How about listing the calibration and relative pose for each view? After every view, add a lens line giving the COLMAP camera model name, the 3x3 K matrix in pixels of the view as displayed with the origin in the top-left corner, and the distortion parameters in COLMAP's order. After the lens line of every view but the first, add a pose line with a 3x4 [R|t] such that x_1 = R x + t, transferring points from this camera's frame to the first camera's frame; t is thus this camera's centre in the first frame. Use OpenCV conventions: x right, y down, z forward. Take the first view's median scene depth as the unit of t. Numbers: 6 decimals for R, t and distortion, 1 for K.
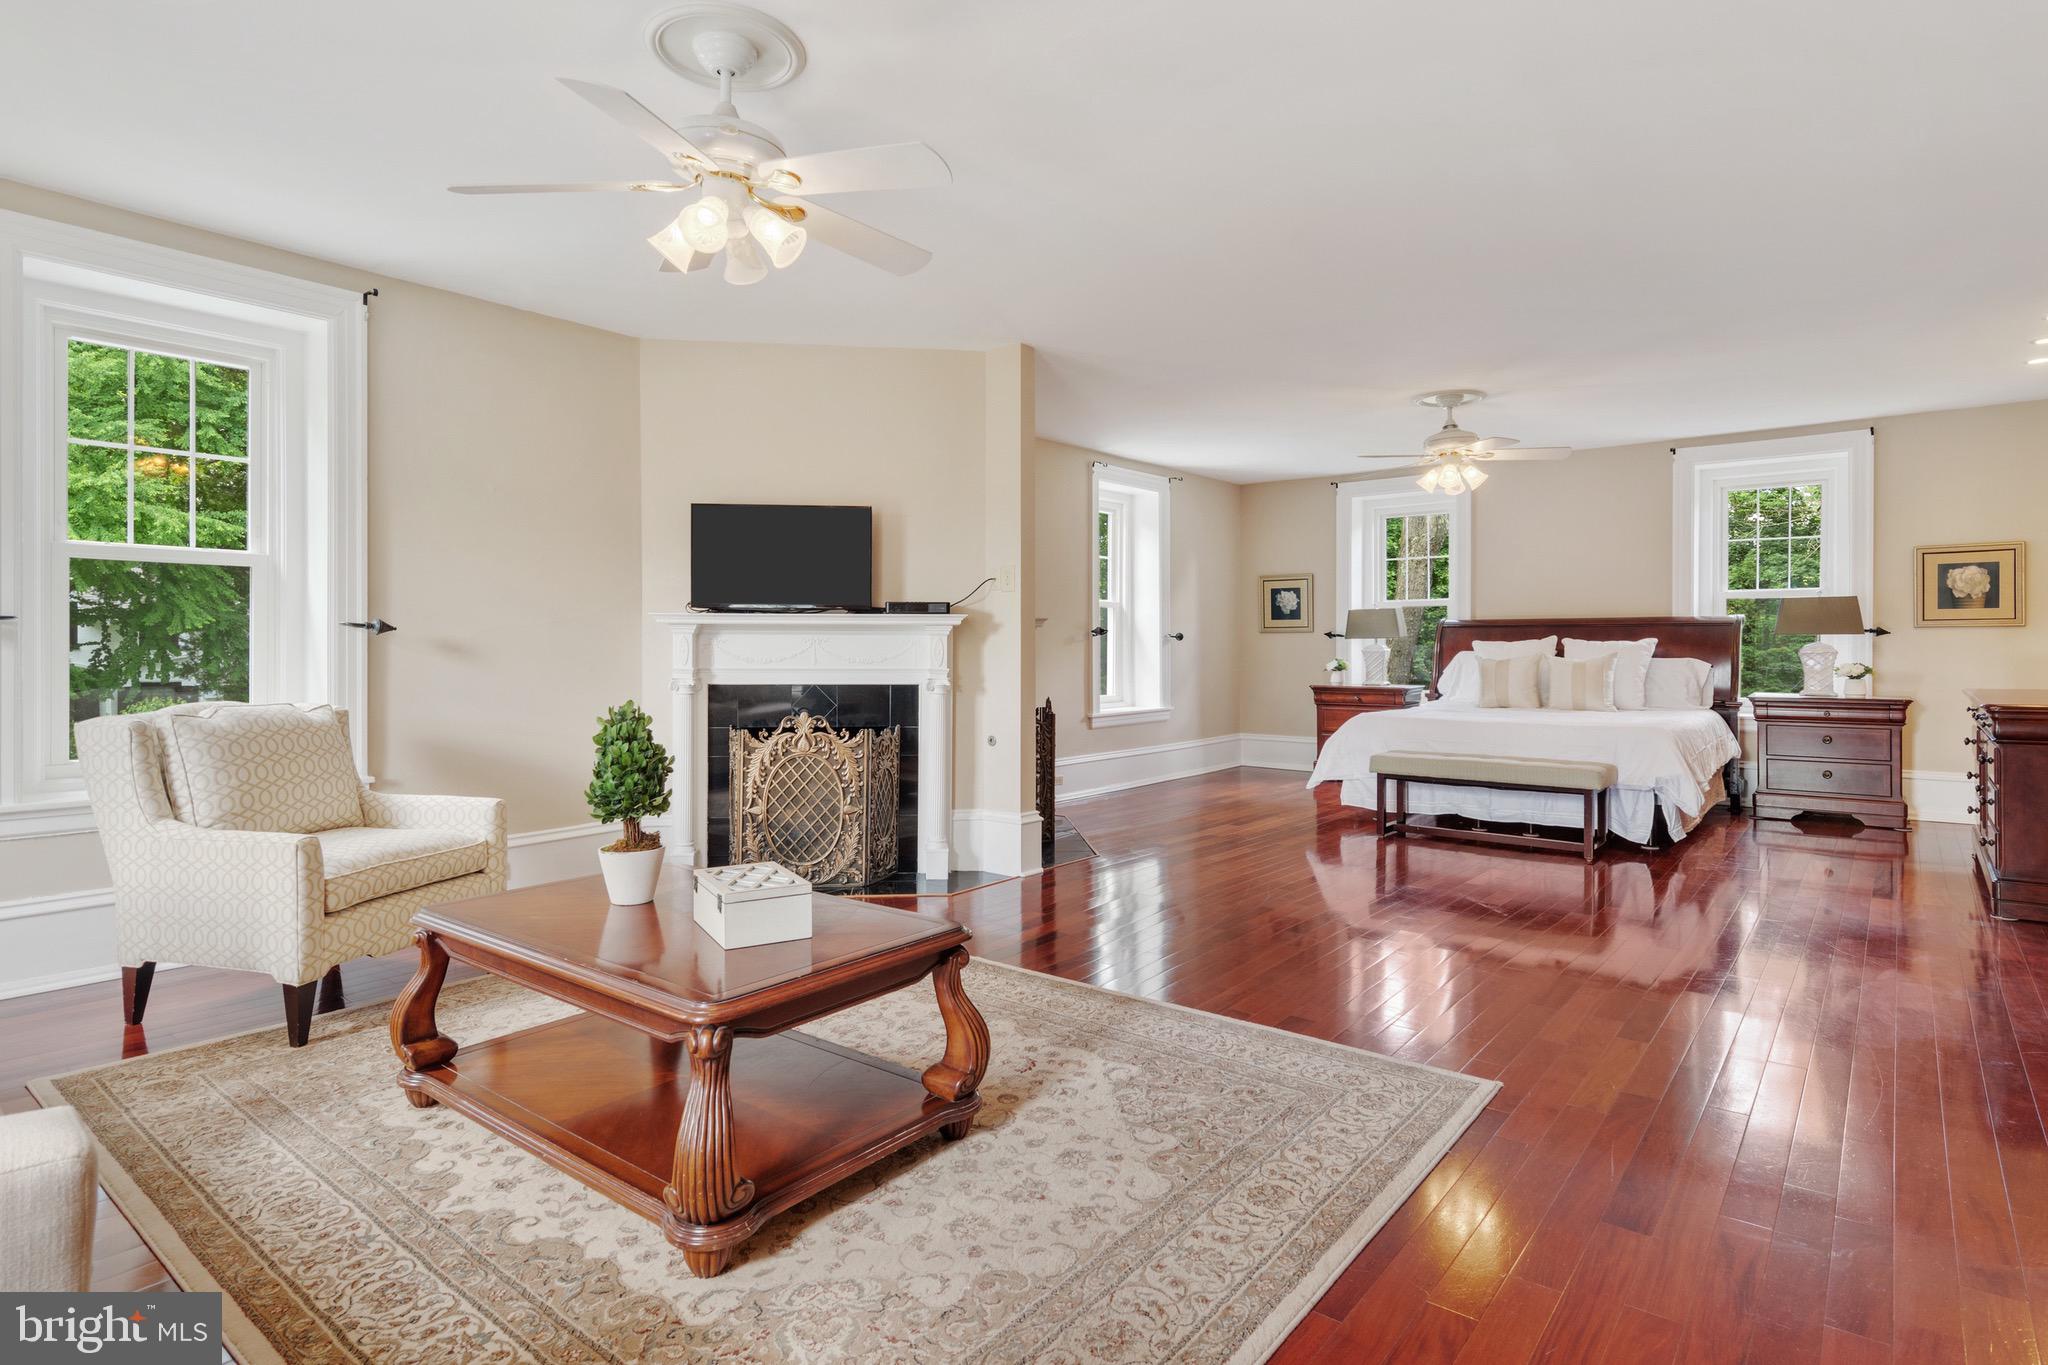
lens RADIAL K [[1077.7, 0, 986.1], [0, 1077.7, 653.6], [0, 0, 1]] dist [-0.000608, -0.001775]
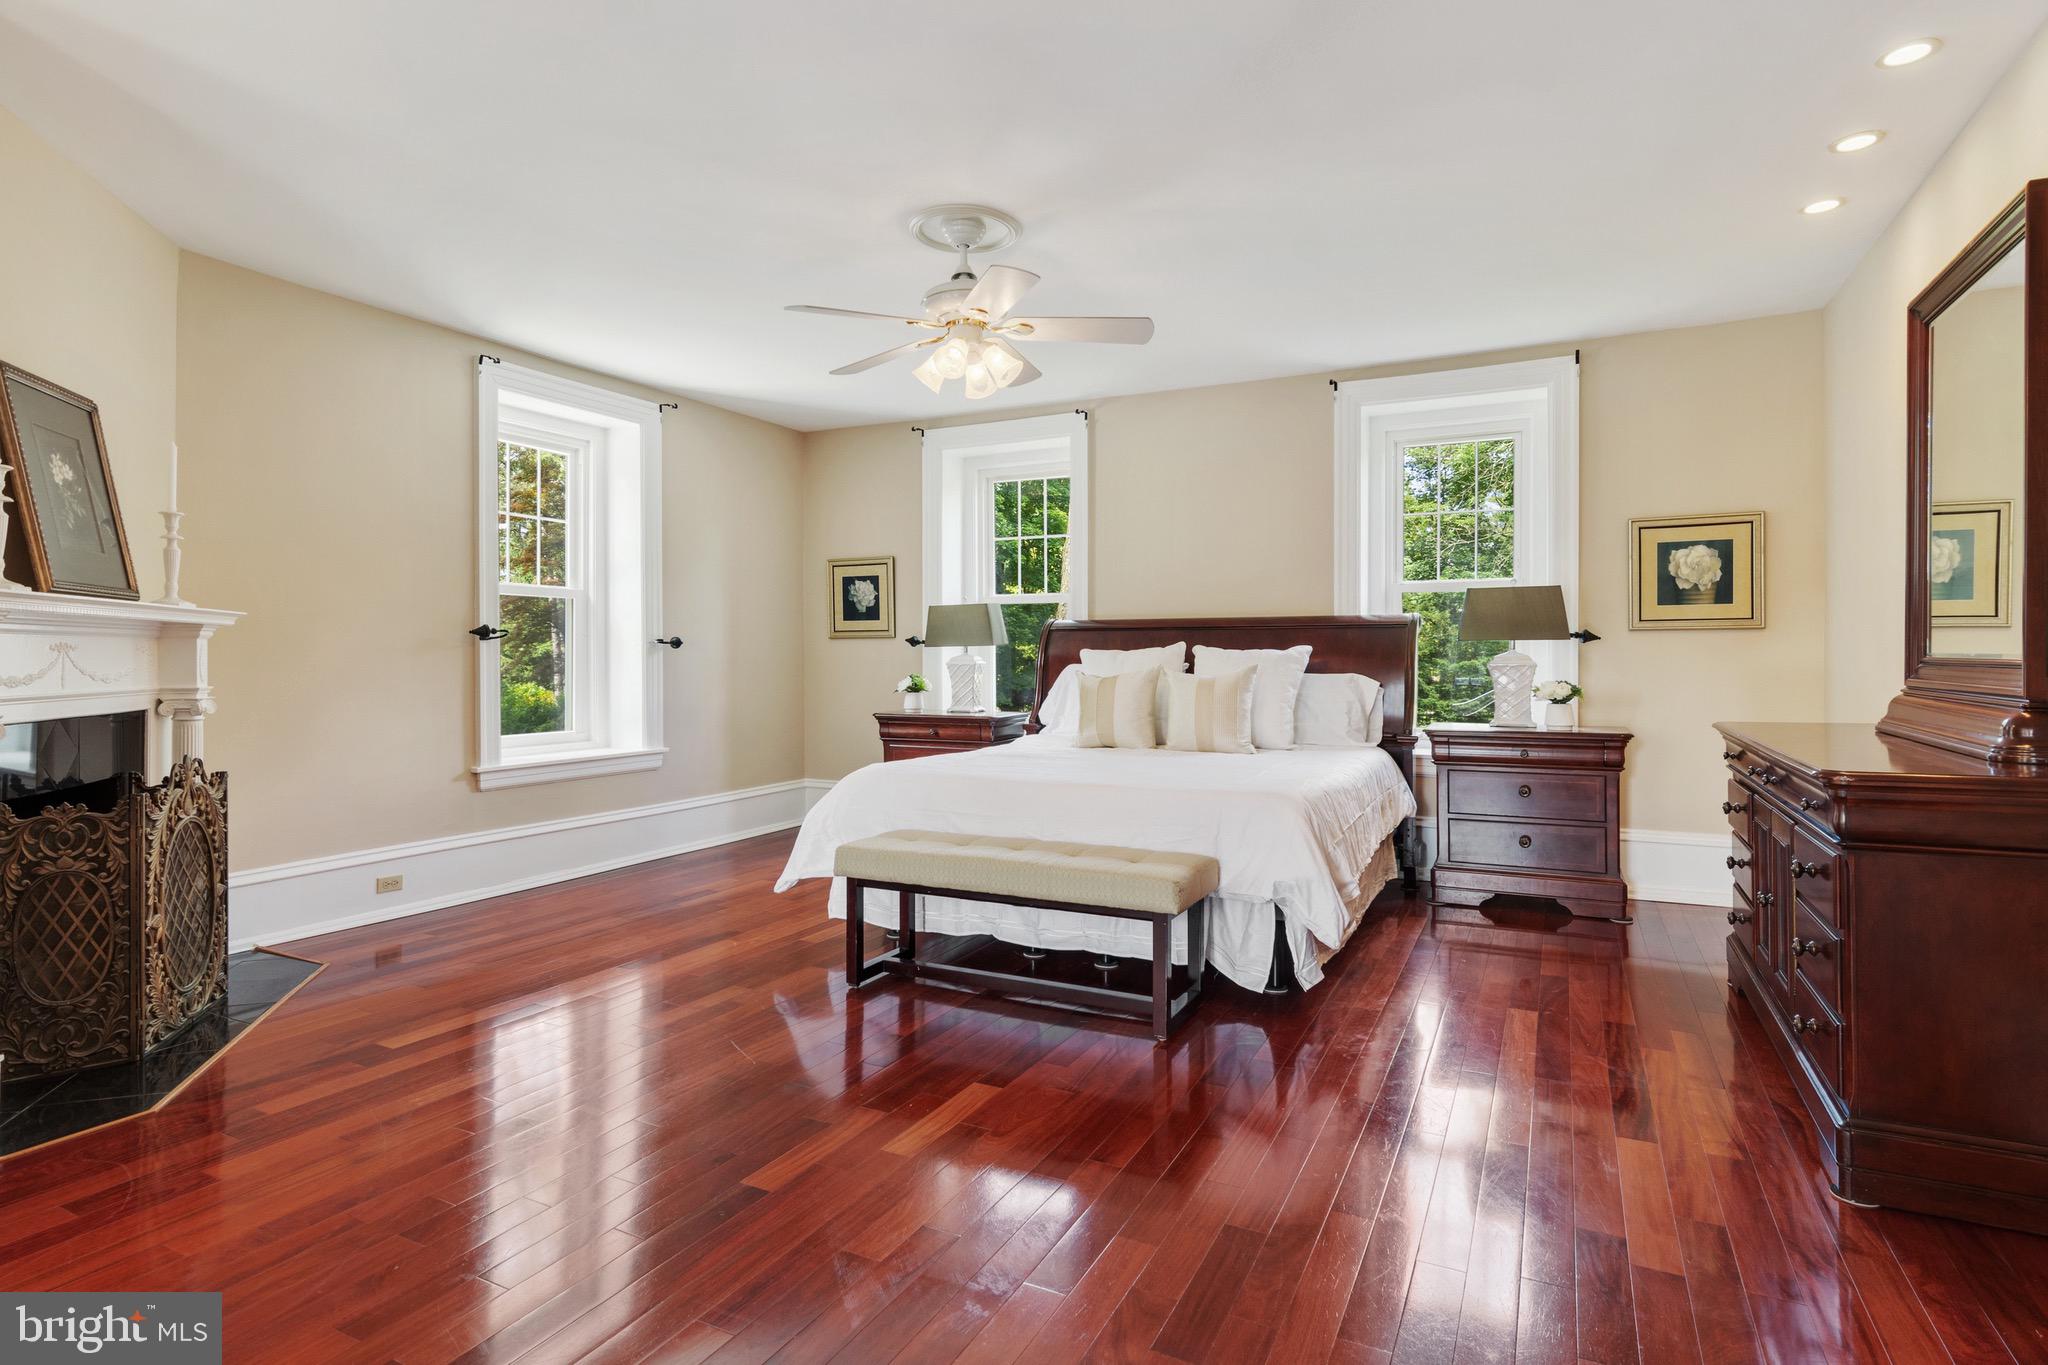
lens RADIAL K [[1045.0, 0, 1024.7], [0, 1045.0, 665.6], [0, 0, 1]] dist [0.002419, -0.000048]
pose [[0.973289, -0.000877, 0.229582, 0.287363], [0.001137, 0.999999, -0.001001, -0.000697], [-0.229581, 0.001235, 0.973289, 0.383505]]
